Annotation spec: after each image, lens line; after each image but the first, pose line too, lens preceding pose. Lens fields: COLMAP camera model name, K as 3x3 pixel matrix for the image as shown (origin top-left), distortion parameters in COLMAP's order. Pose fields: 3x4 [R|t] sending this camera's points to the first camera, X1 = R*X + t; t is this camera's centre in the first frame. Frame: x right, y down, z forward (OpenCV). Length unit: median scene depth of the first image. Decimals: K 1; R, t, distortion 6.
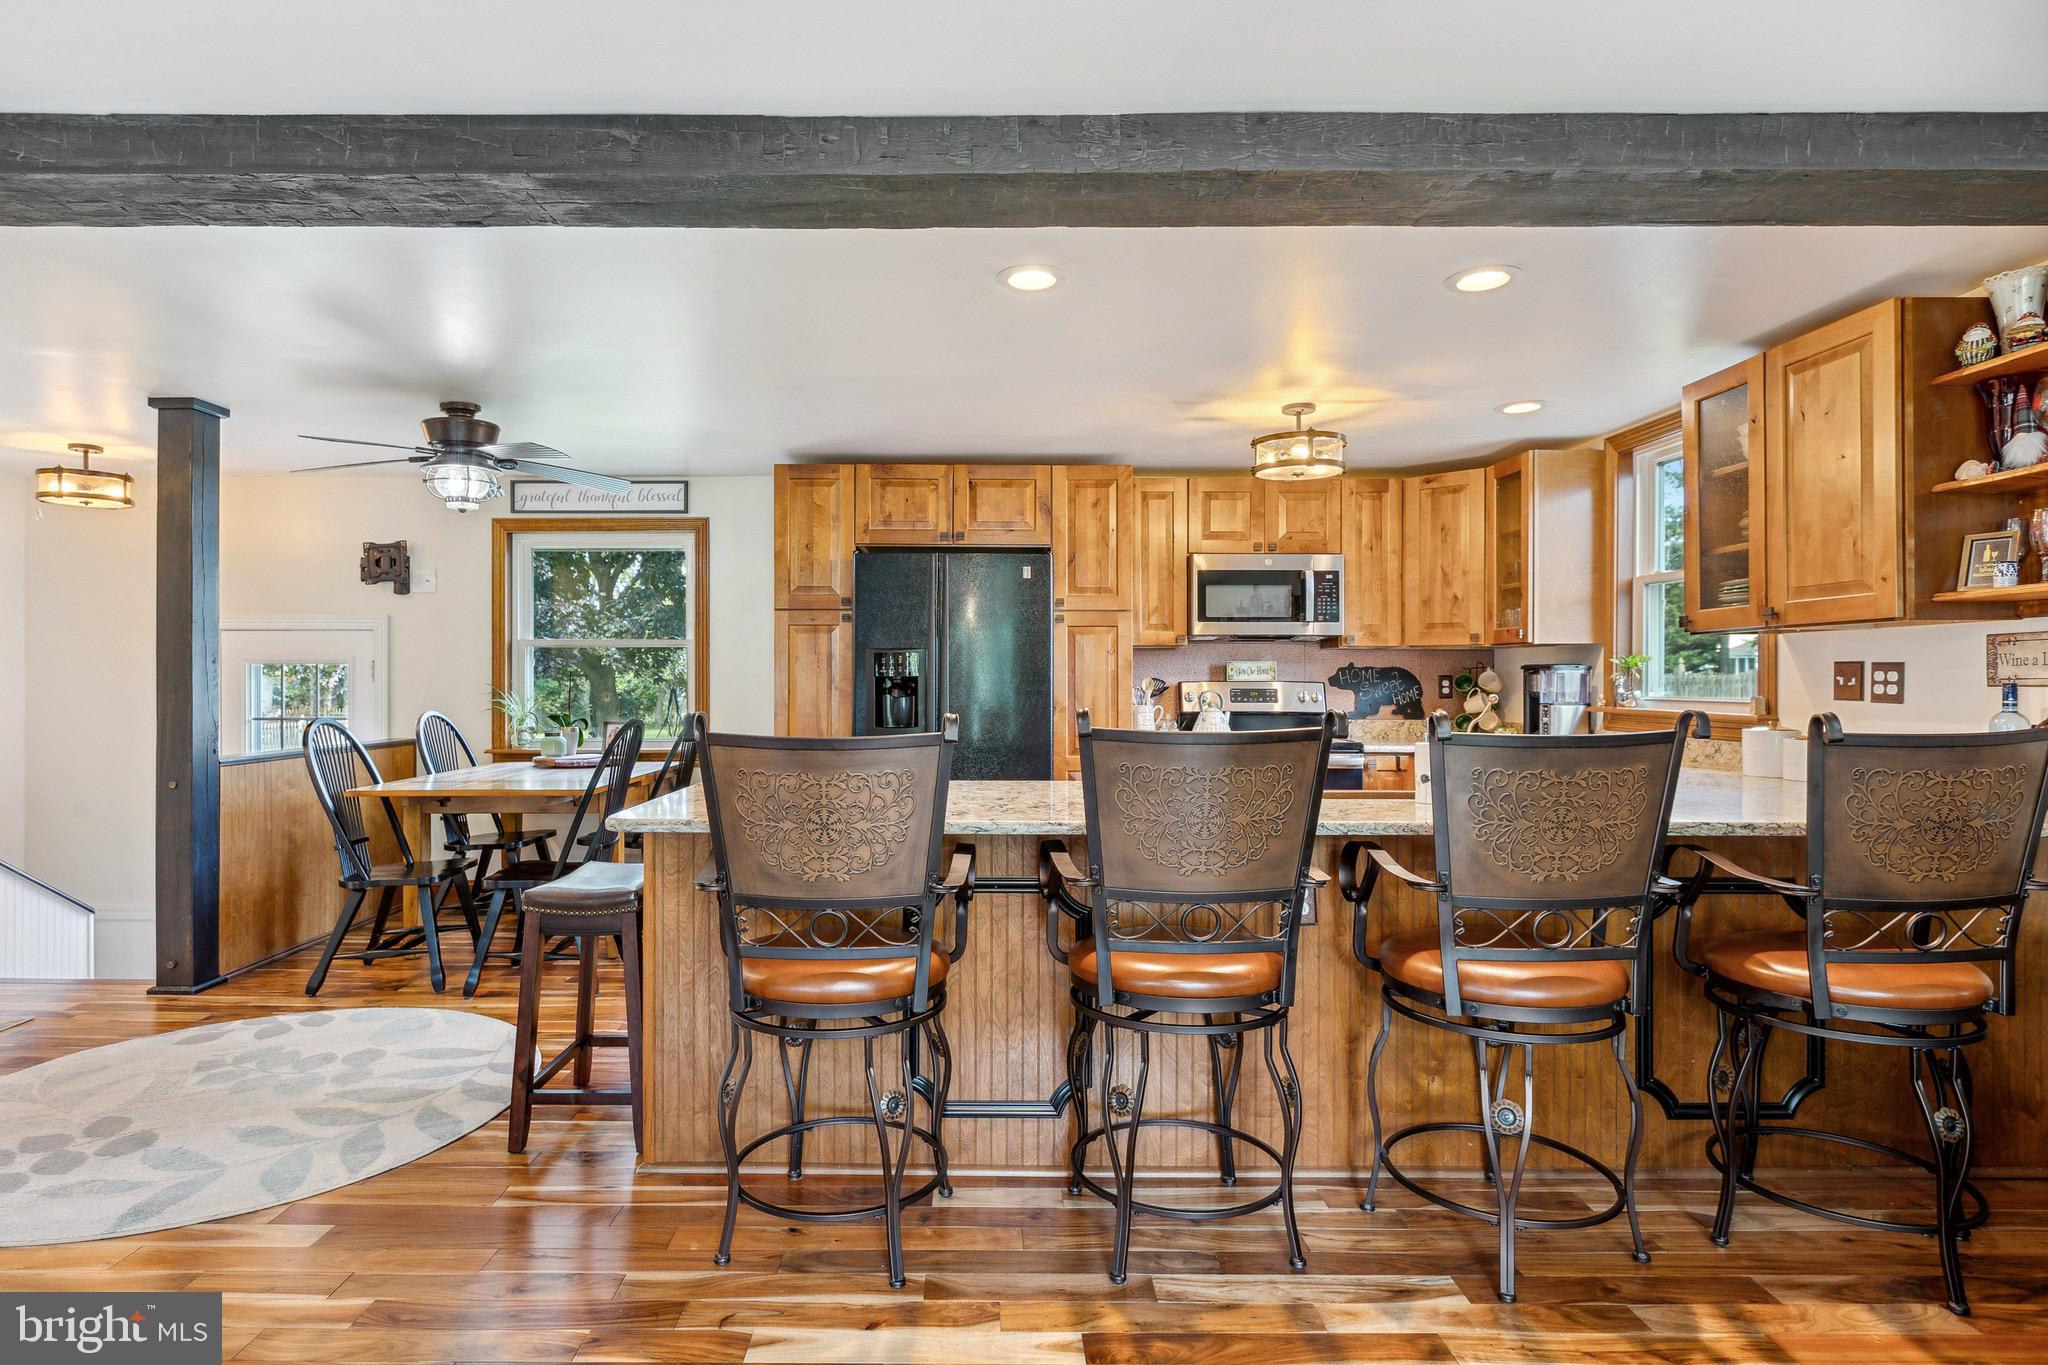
lens RADIAL K [[1058.3, 0, 978.9], [0, 1058.3, 678.2], [0, 0, 1]] dist [-0.001776, -0.001310]
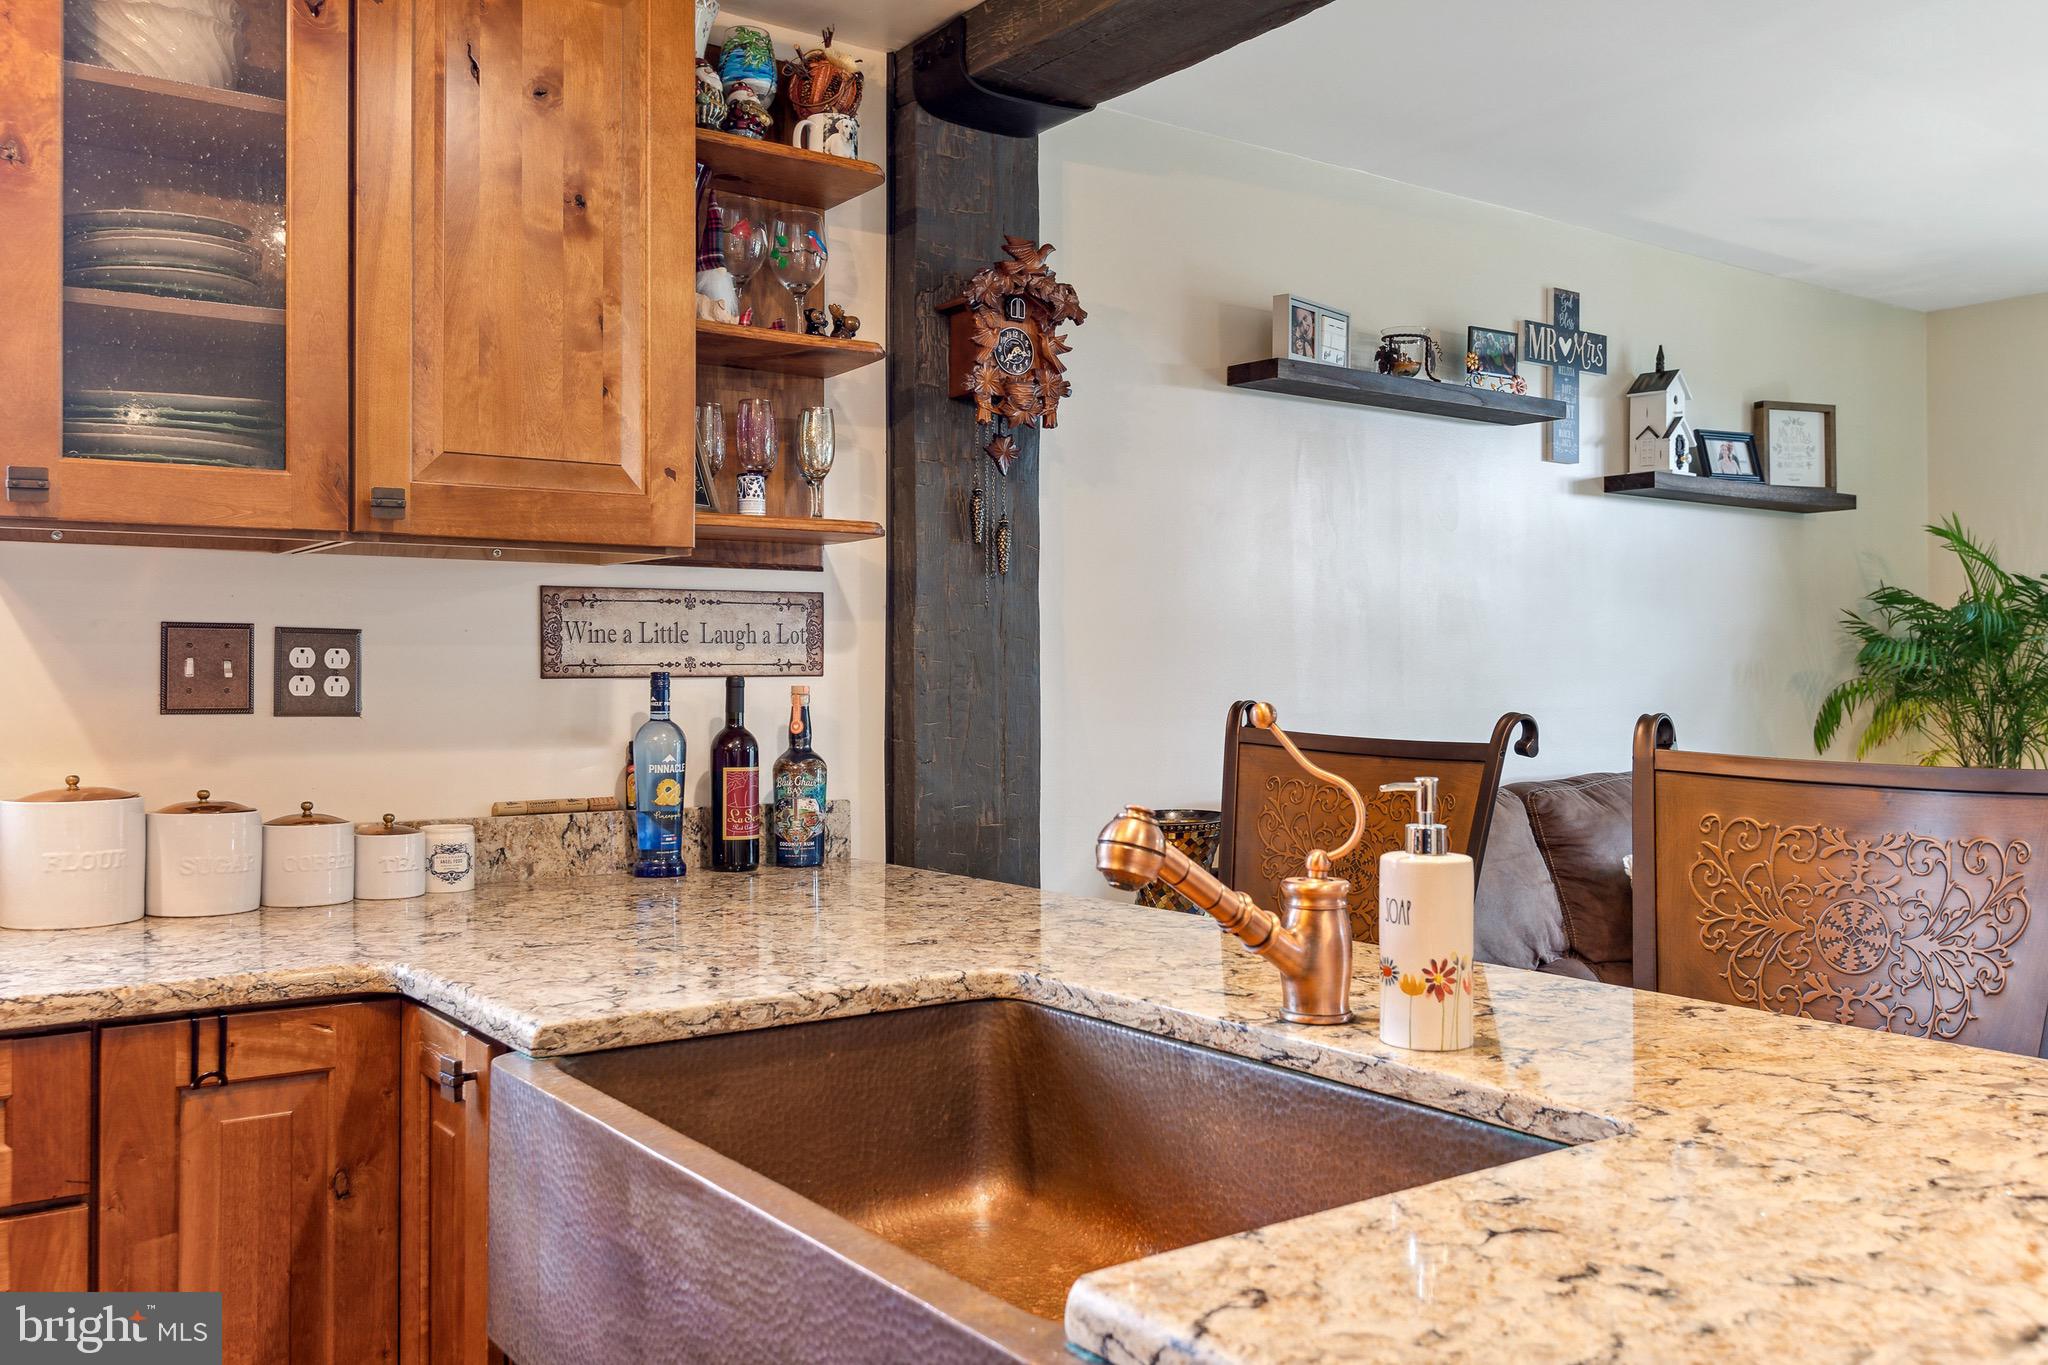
lens RADIAL K [[1681.8, 0, 1033.6], [0, 1681.8, 651.6], [0, 0, 1]] dist [0.032434, -0.049990]
pose [[-0.593577, 0.012165, 0.804685, 0.049711], [0.000431, 0.999890, -0.014799, 0.004264], [-0.804777, -0.008438, -0.593518, 0.810643]]
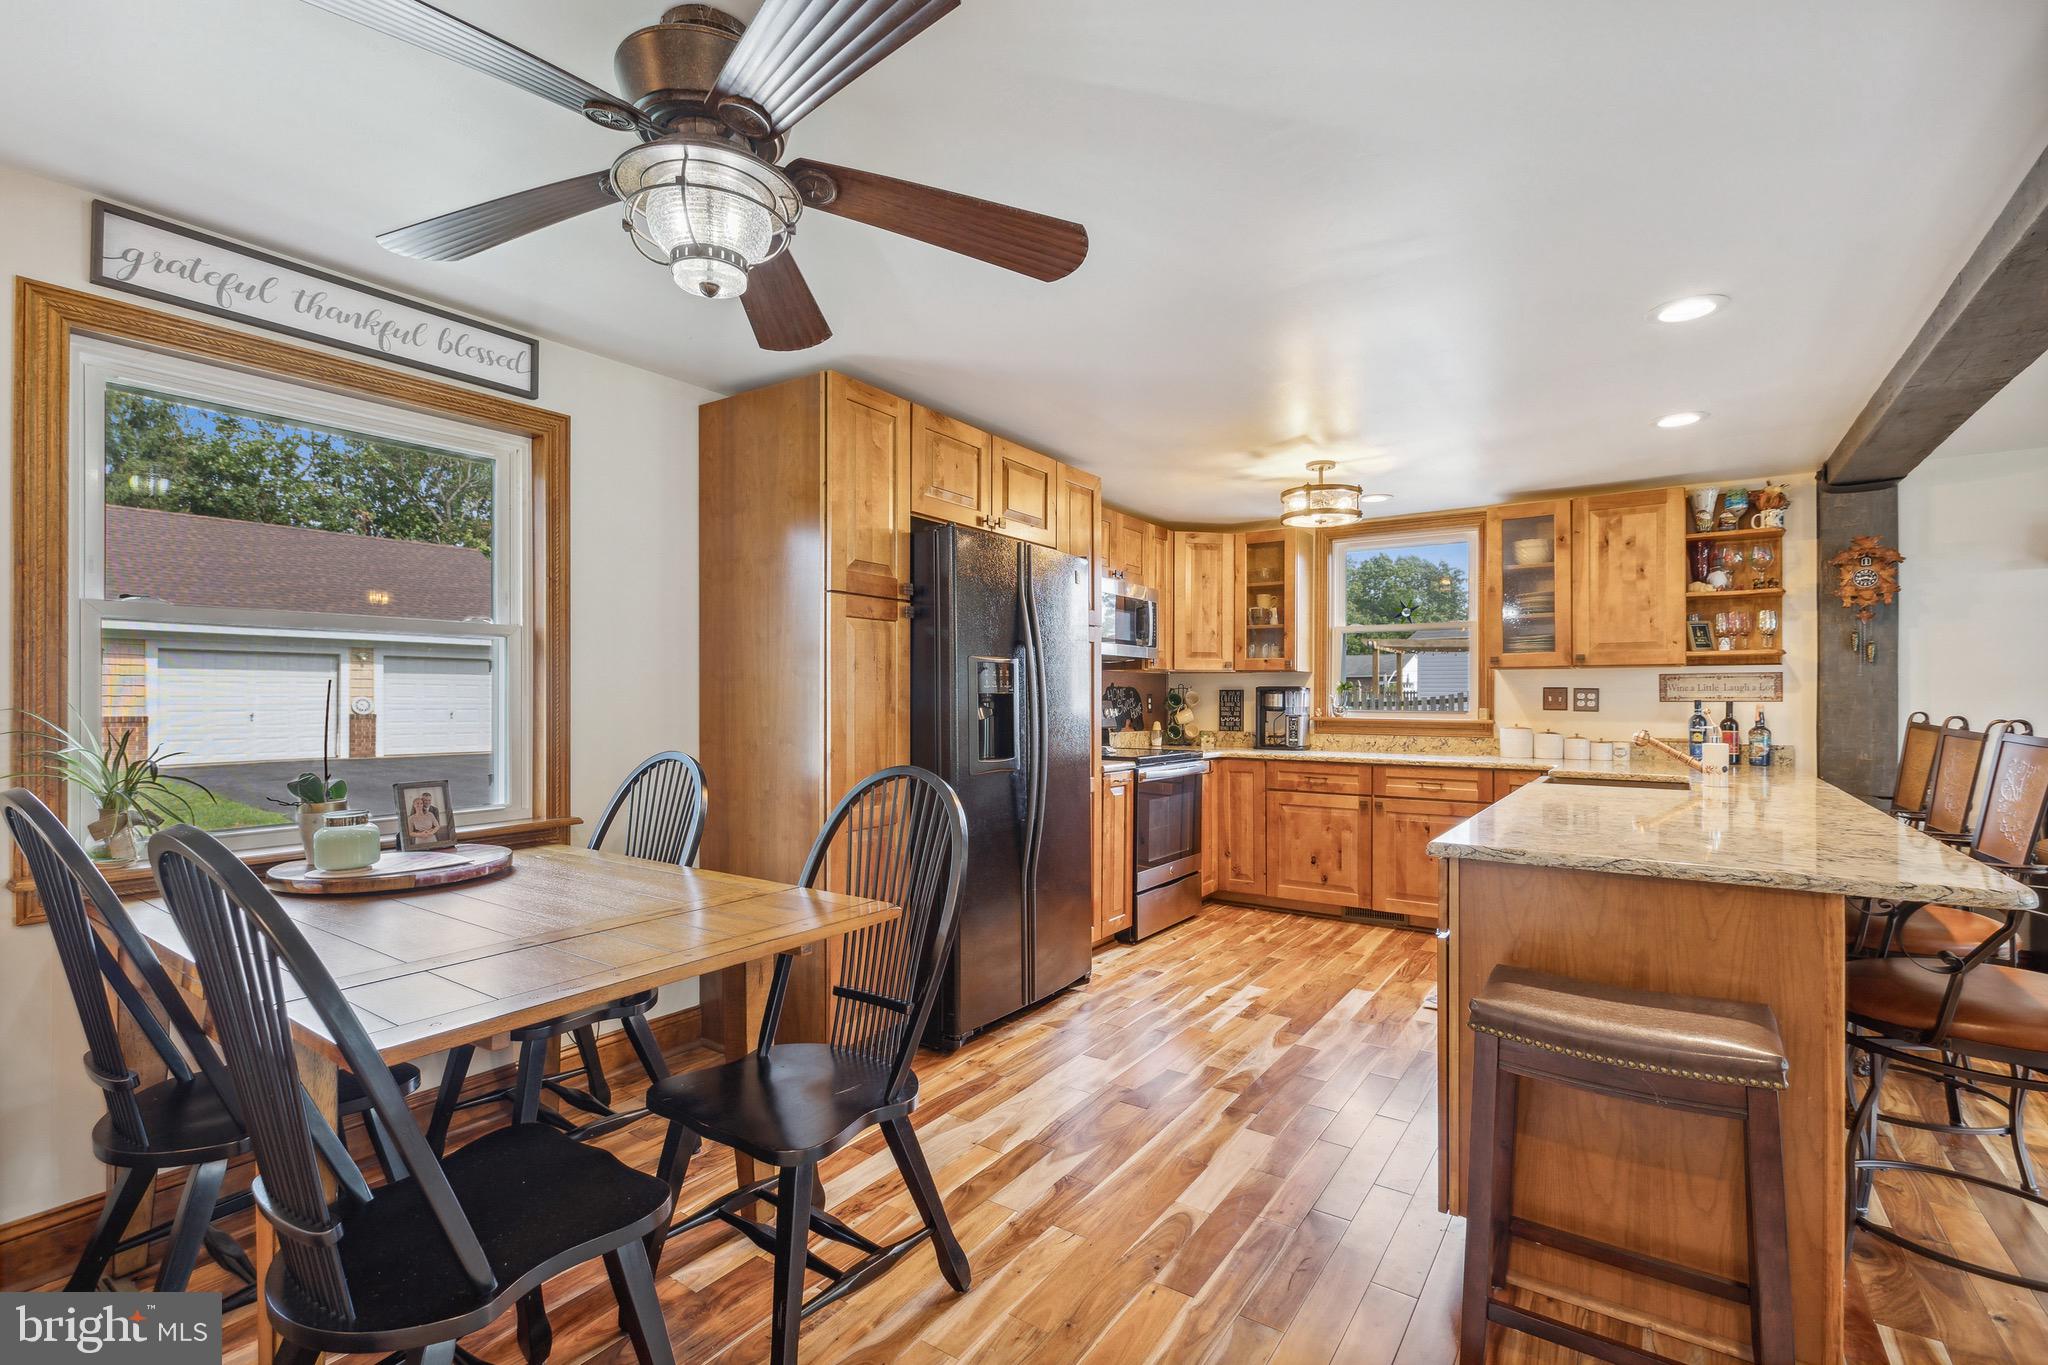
lens RADIAL K [[925.5, 0, 1021.5], [0, 925.5, 695.1], [0, 0, 1]] dist [0.002749, 0.000321]
pose [[0.565505, 0.002384, 0.824741, -0.641511], [-0.001736, 0.999997, -0.001700, 0.000427], [-0.824743, -0.000470, 0.565508, 0.616488]]
